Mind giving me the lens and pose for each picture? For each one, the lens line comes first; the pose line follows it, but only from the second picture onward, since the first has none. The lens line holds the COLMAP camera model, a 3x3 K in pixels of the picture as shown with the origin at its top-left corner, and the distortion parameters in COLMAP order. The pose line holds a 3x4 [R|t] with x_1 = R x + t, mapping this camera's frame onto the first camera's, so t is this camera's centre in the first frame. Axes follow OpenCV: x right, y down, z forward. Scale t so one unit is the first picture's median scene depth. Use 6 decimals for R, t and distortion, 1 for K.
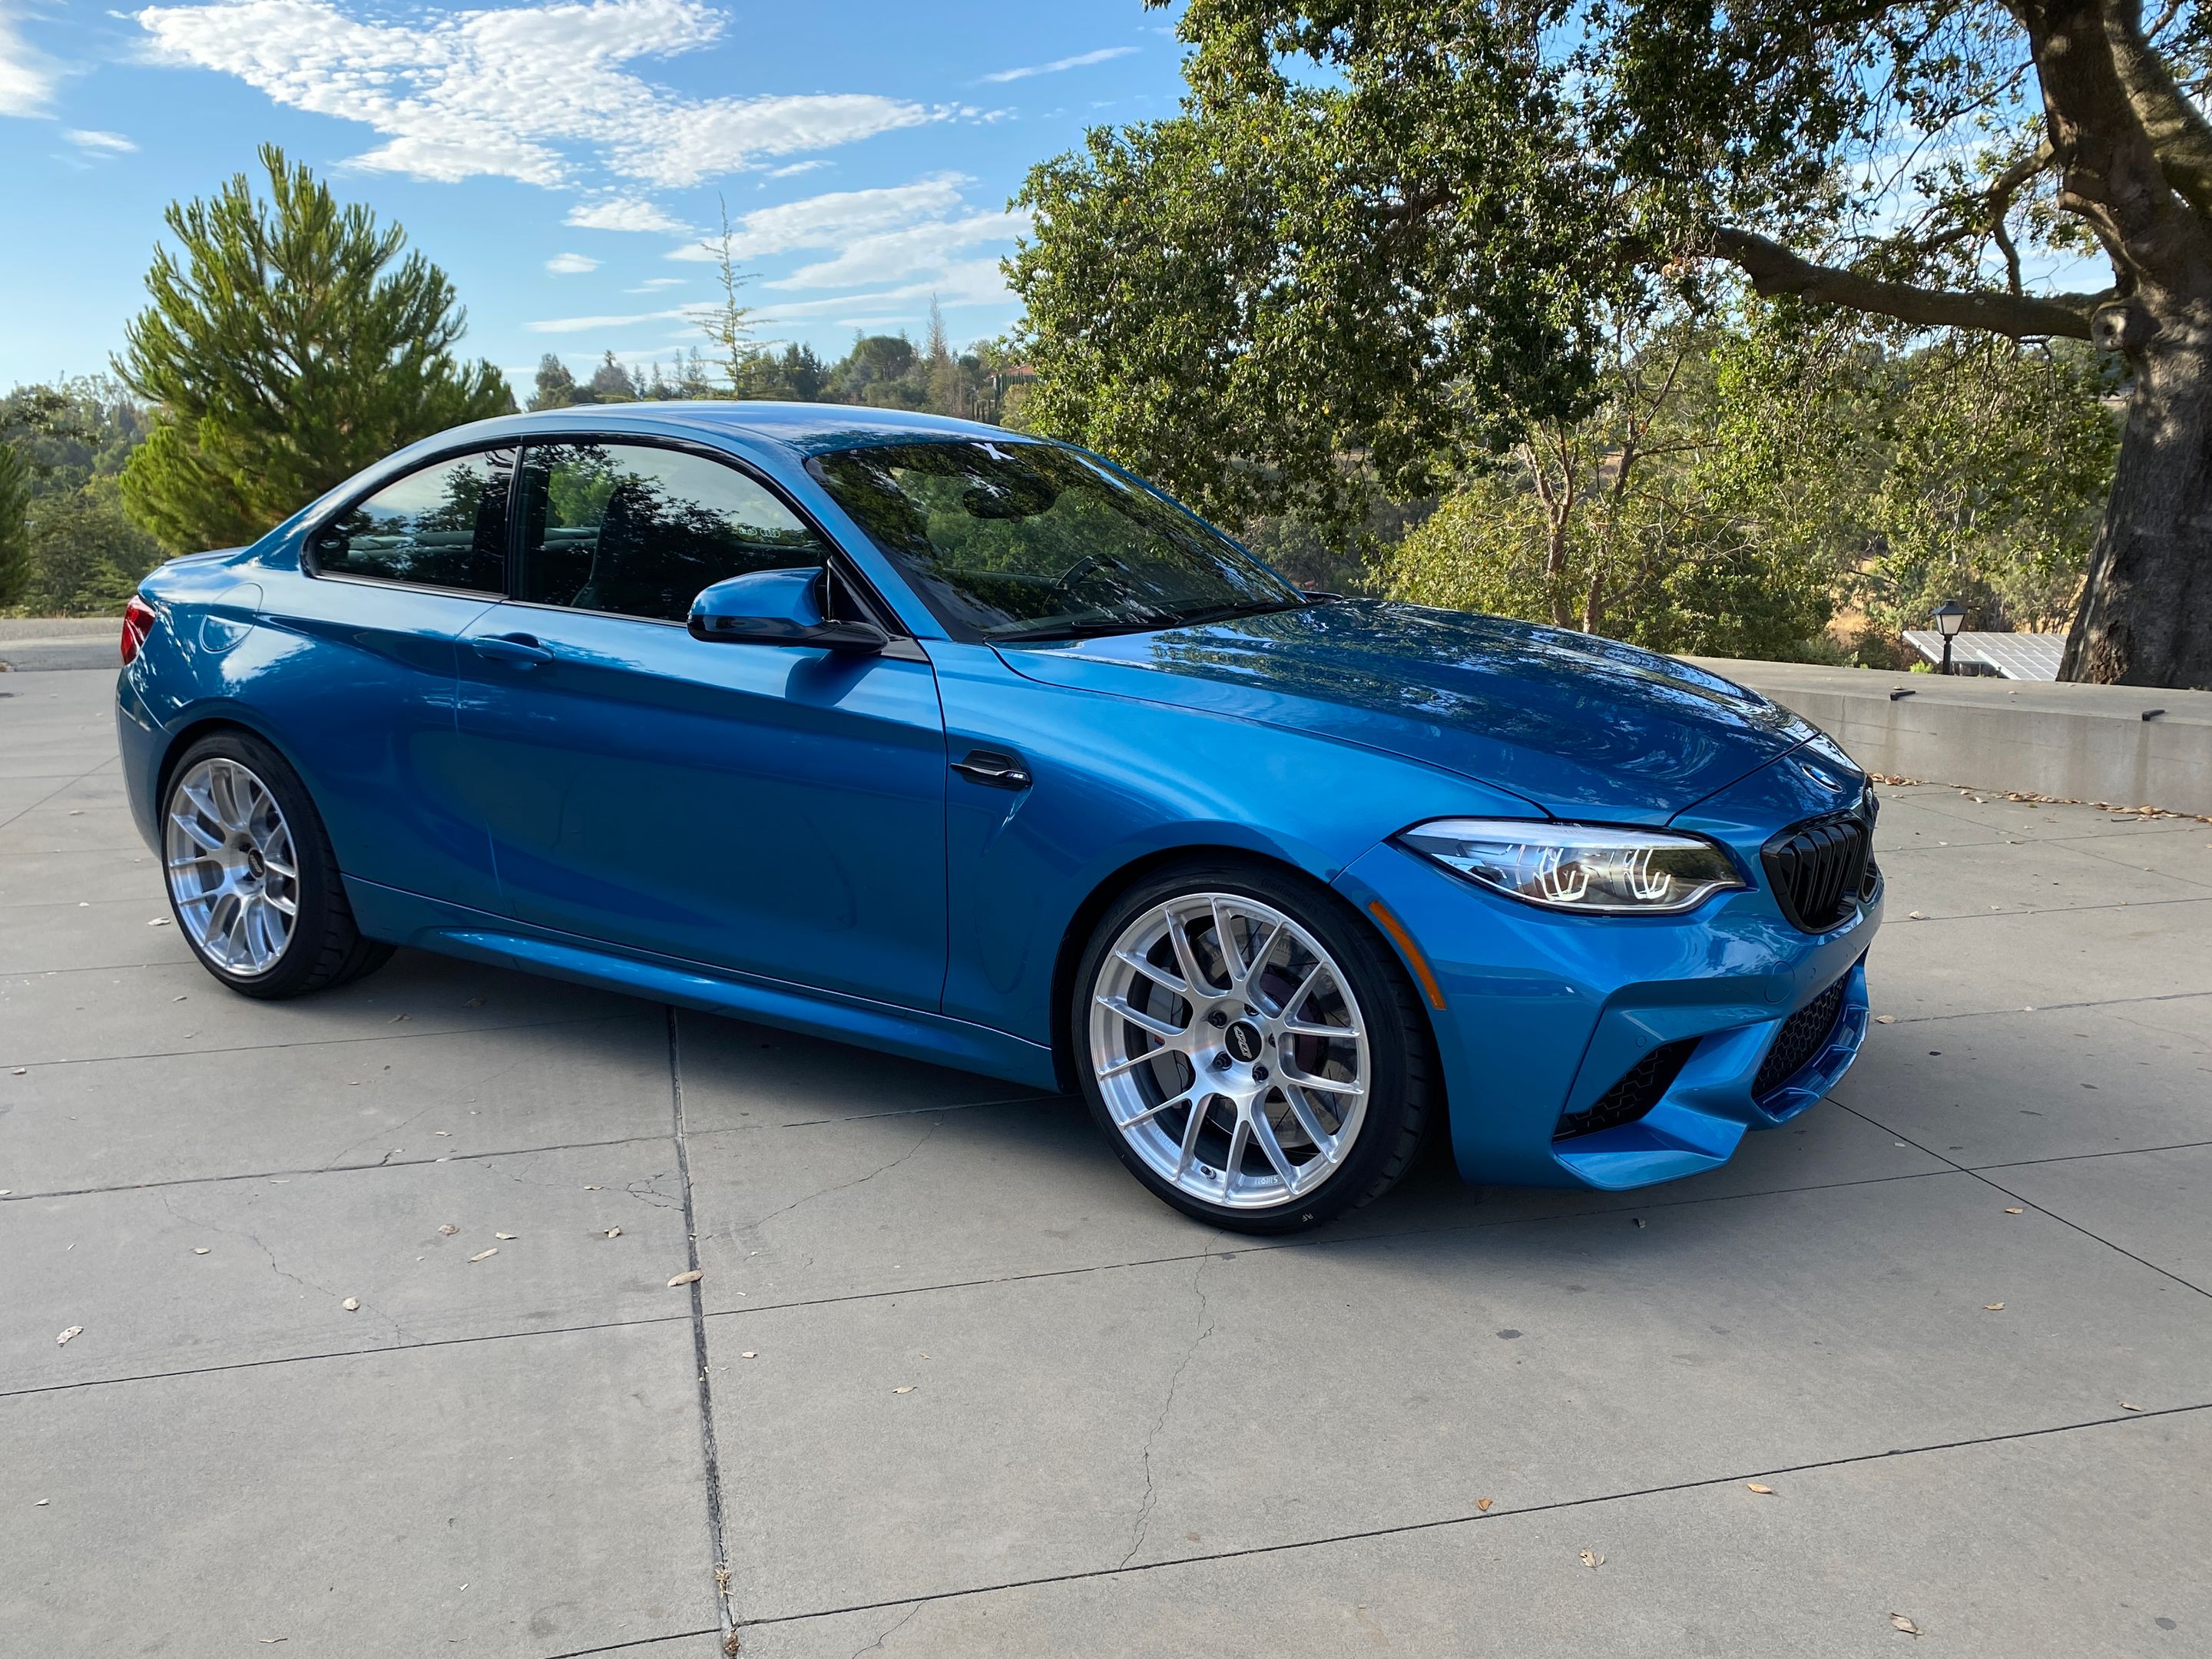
lens RADIAL K [[1825.8, 0, 1100.0], [0, 1825.8, 819.6], [0, 0, 1]] dist [0.022845, -0.027486]
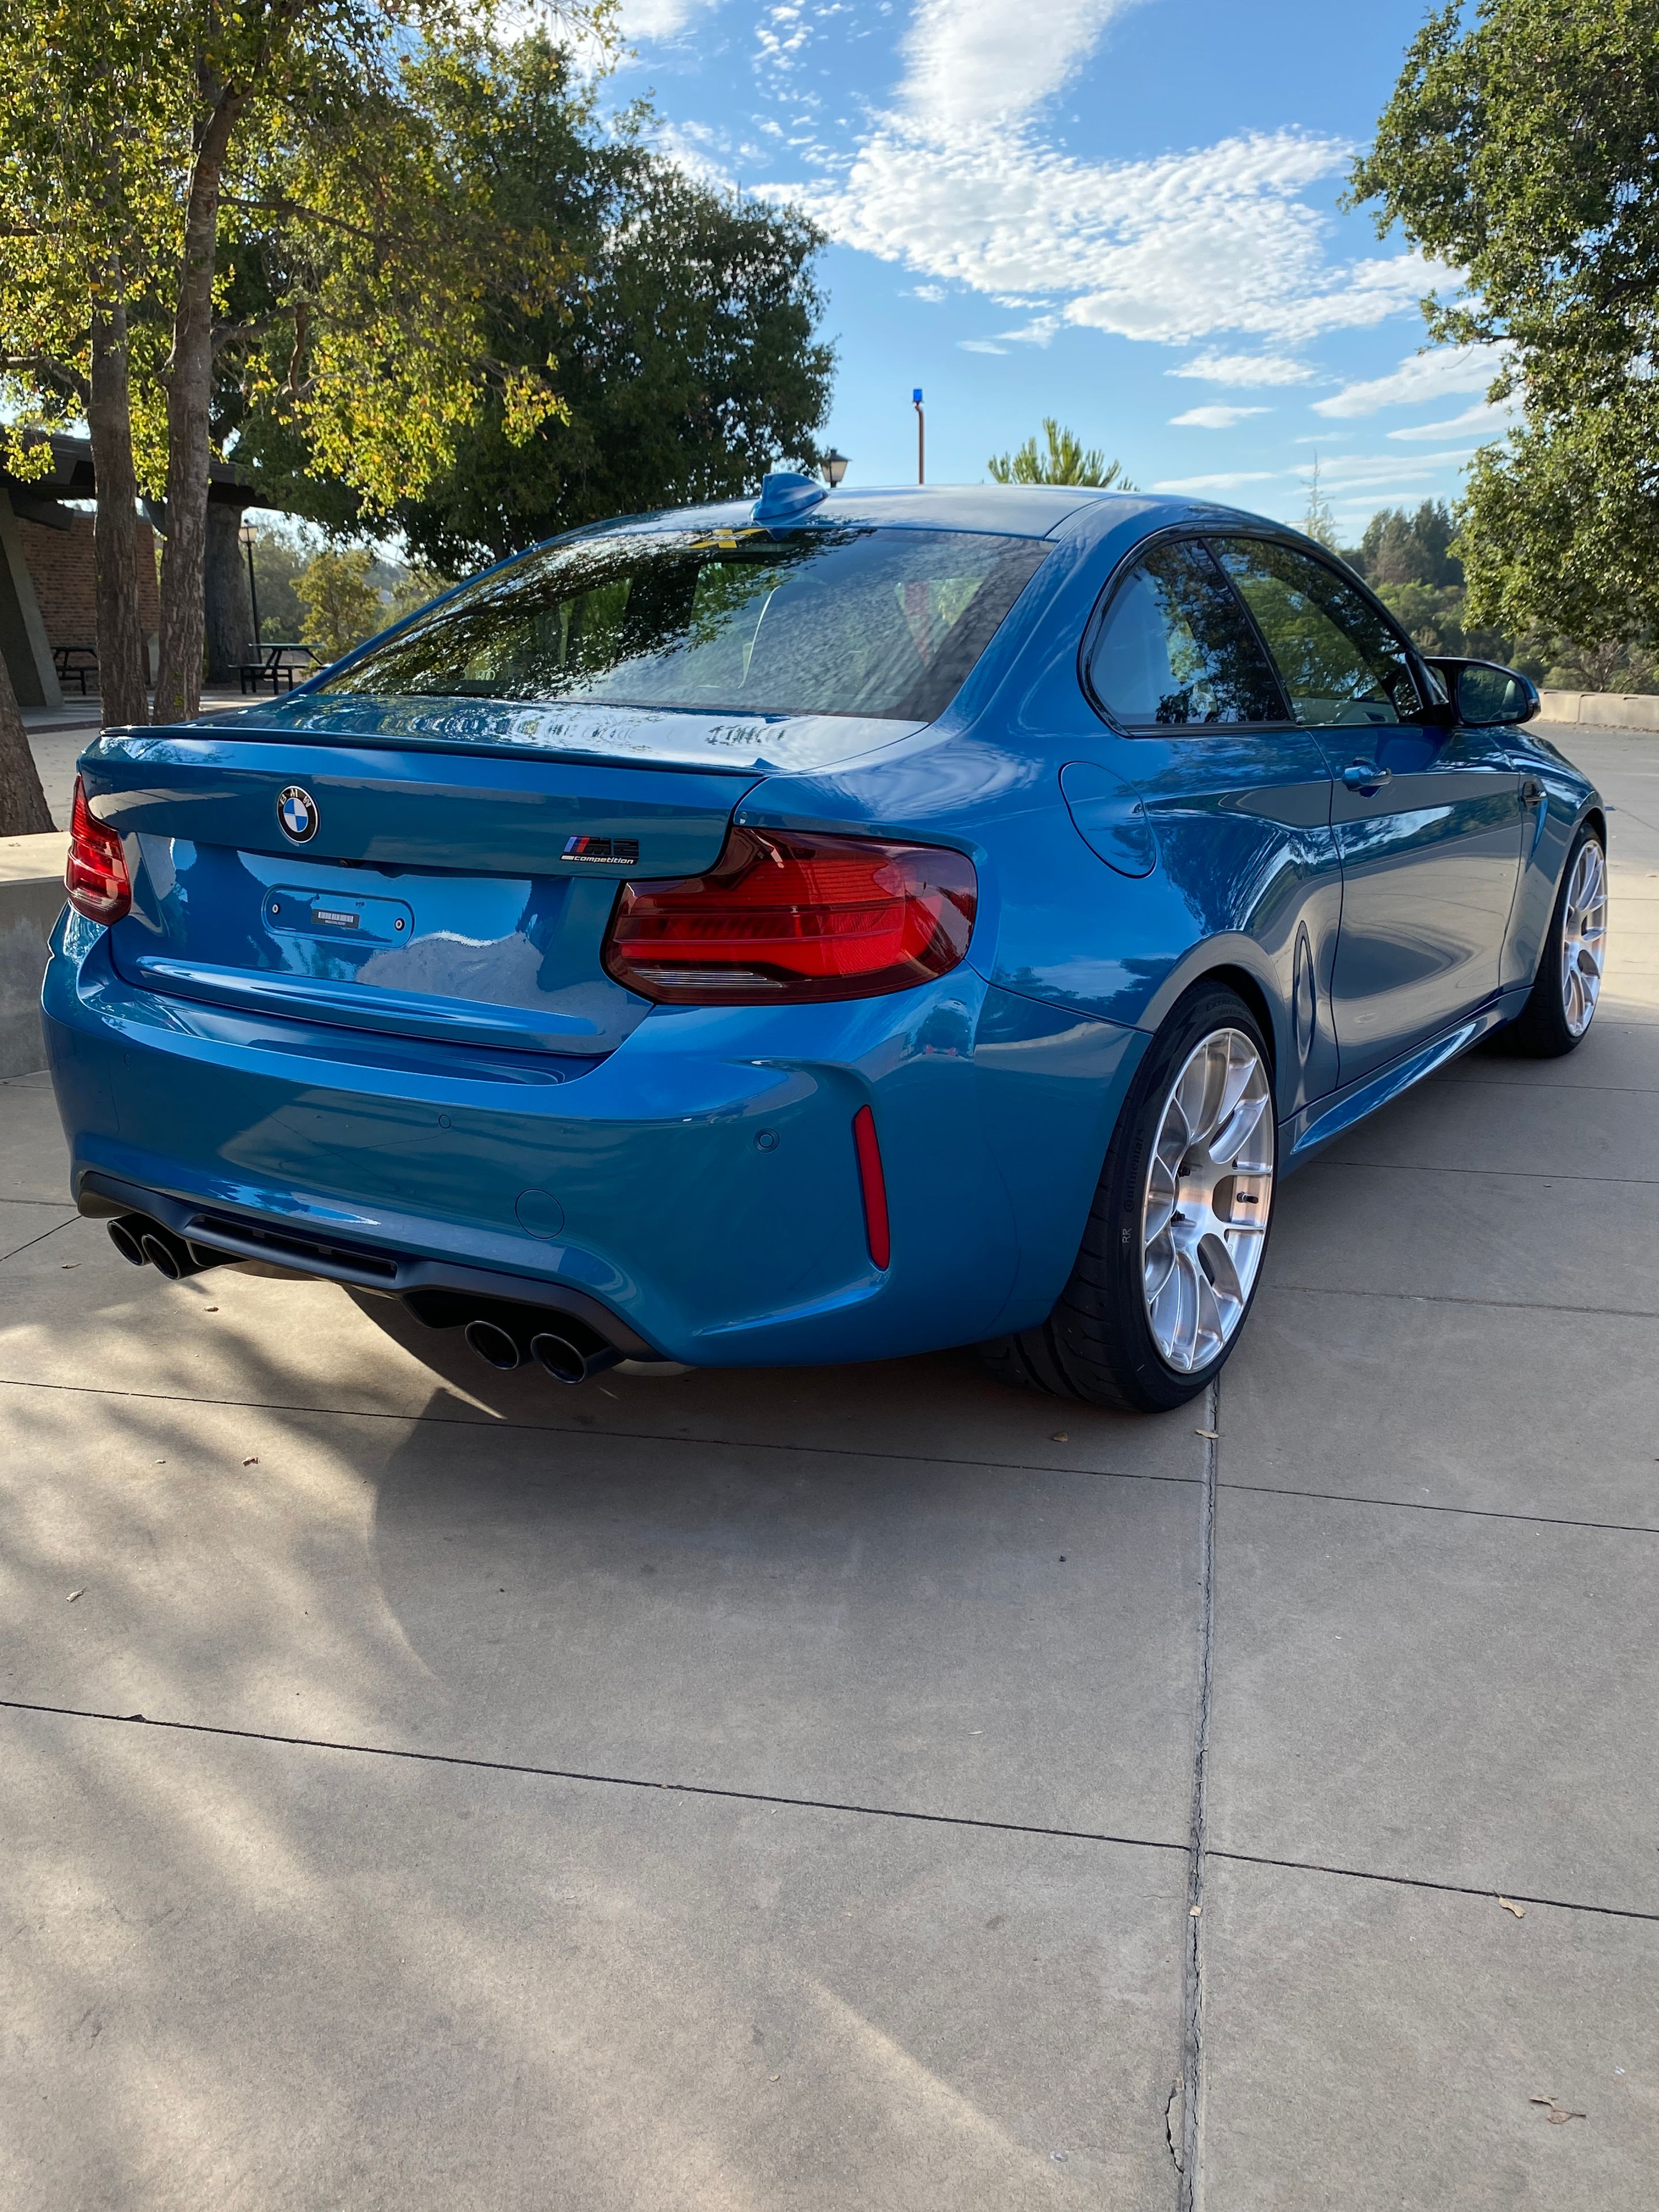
lens RADIAL K [[1887.1, 0, 835.8], [0, 1887.1, 1085.8], [0, 0, 1]] dist [-0.024553, 0.002232]
pose [[0.897230, 0.110312, -0.427562, 0.351741], [-0.089592, 0.993630, 0.068354, 0.277993], [0.432379, -0.023023, 0.901398, -1.328534]]
